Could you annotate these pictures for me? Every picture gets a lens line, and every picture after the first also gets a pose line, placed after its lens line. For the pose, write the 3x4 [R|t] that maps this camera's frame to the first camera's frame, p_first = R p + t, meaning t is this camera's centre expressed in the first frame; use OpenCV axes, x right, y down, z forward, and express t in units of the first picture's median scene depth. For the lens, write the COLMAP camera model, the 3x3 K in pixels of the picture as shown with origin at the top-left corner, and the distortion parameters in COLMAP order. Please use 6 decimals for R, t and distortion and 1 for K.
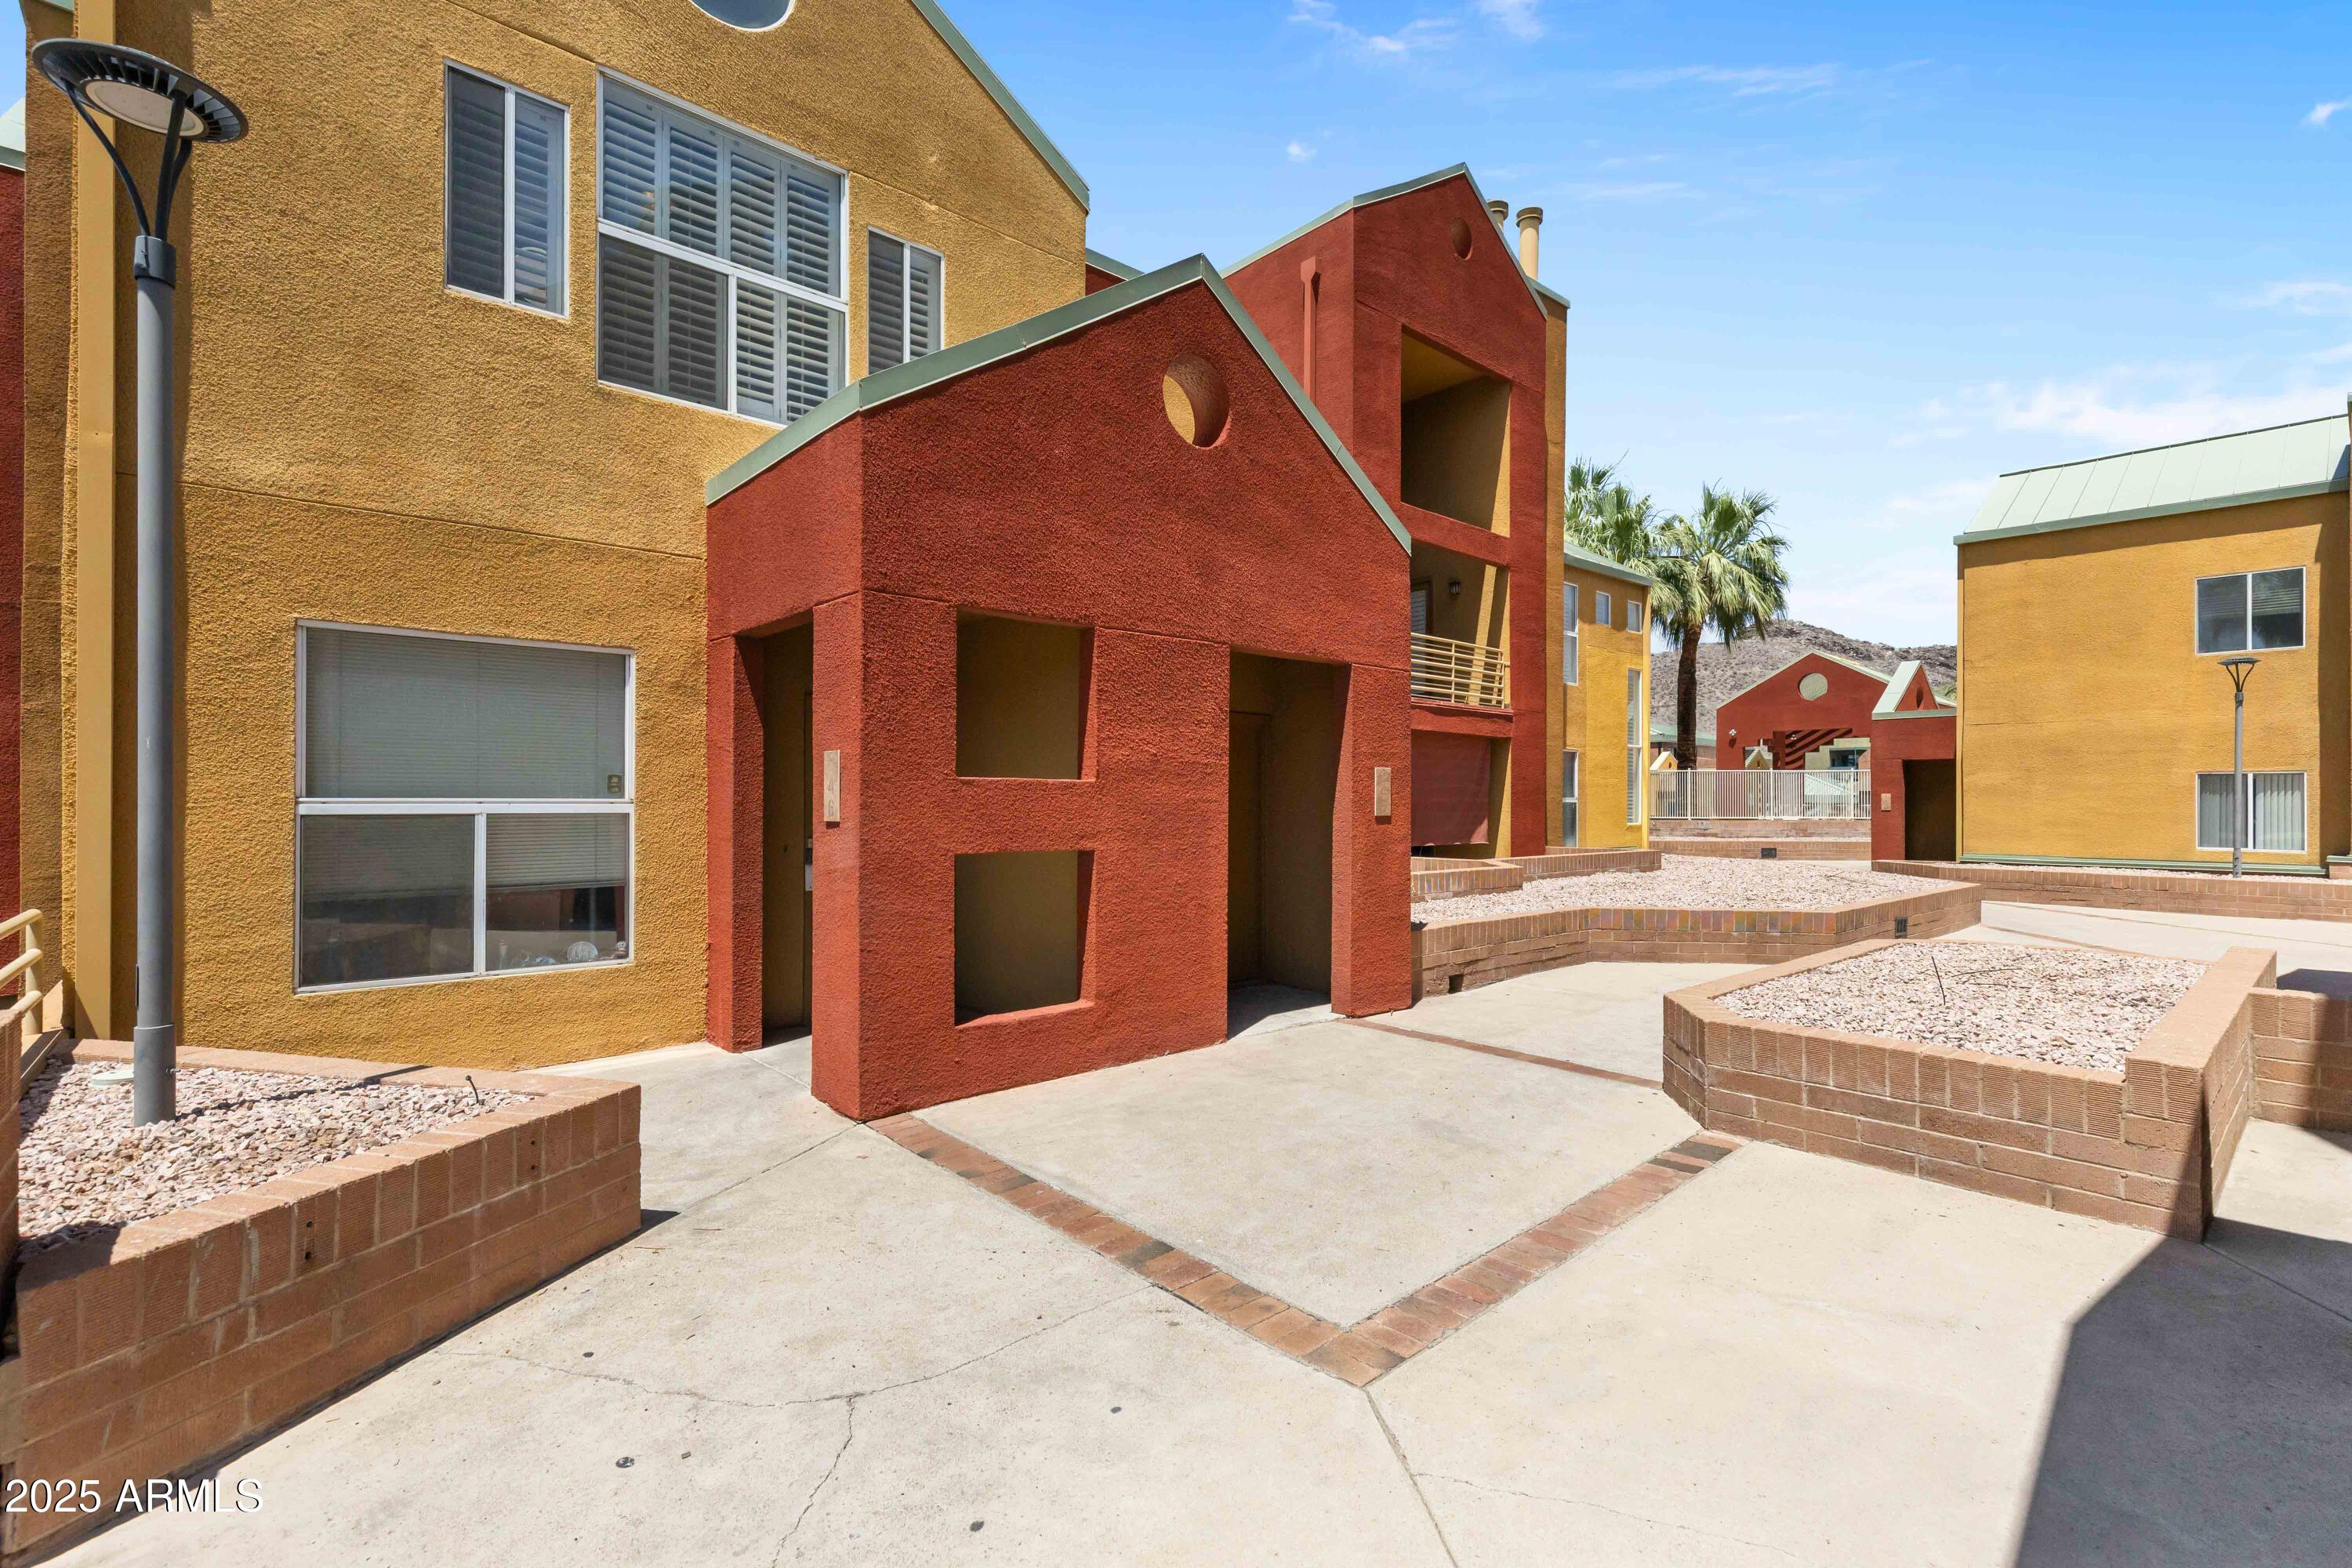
lens RADIAL K [[1053.0, 0, 1206.2], [0, 1053.0, 757.5], [0, 0, 1]] dist [0.003220, 0.000243]
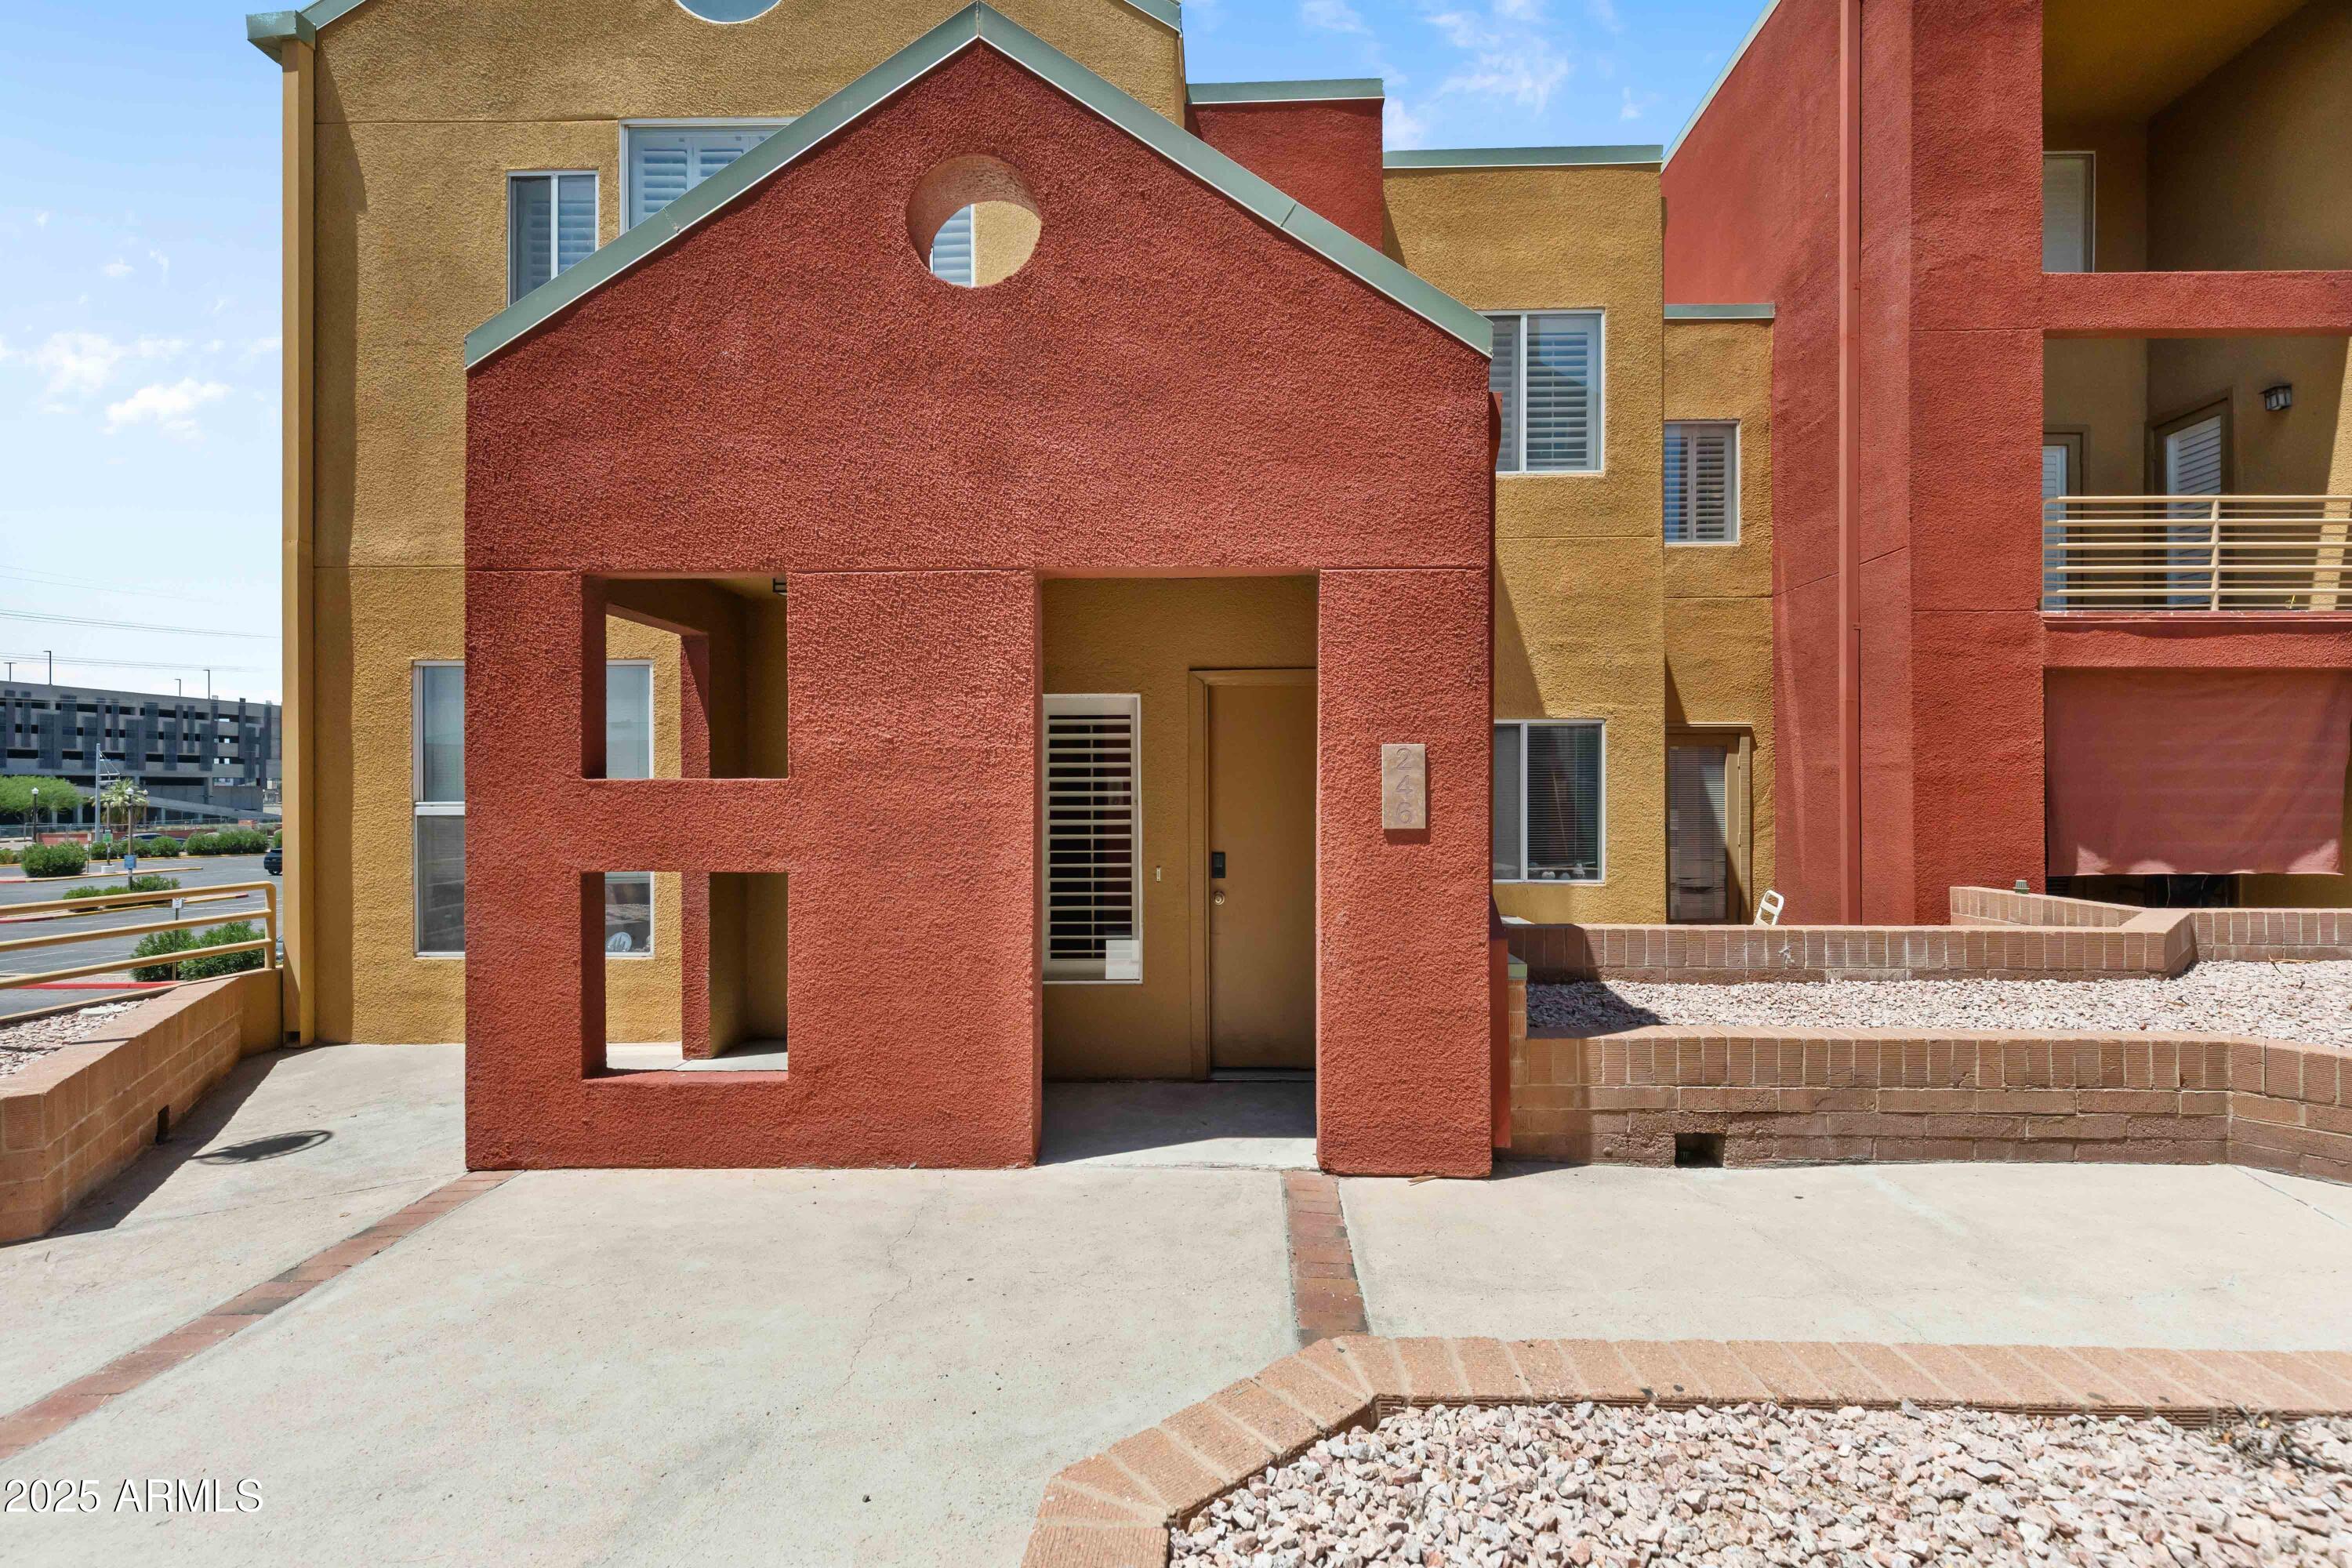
lens RADIAL K [[1053.0, 0, 1206.2], [0, 1053.0, 757.5], [0, 0, 1]] dist [0.003220, 0.000243]
pose [[0.721413, -0.027156, -0.691972, 0.592614], [0.034047, 0.999413, -0.003725, 0.018625], [0.691667, -0.020872, 0.721914, 0.632586]]
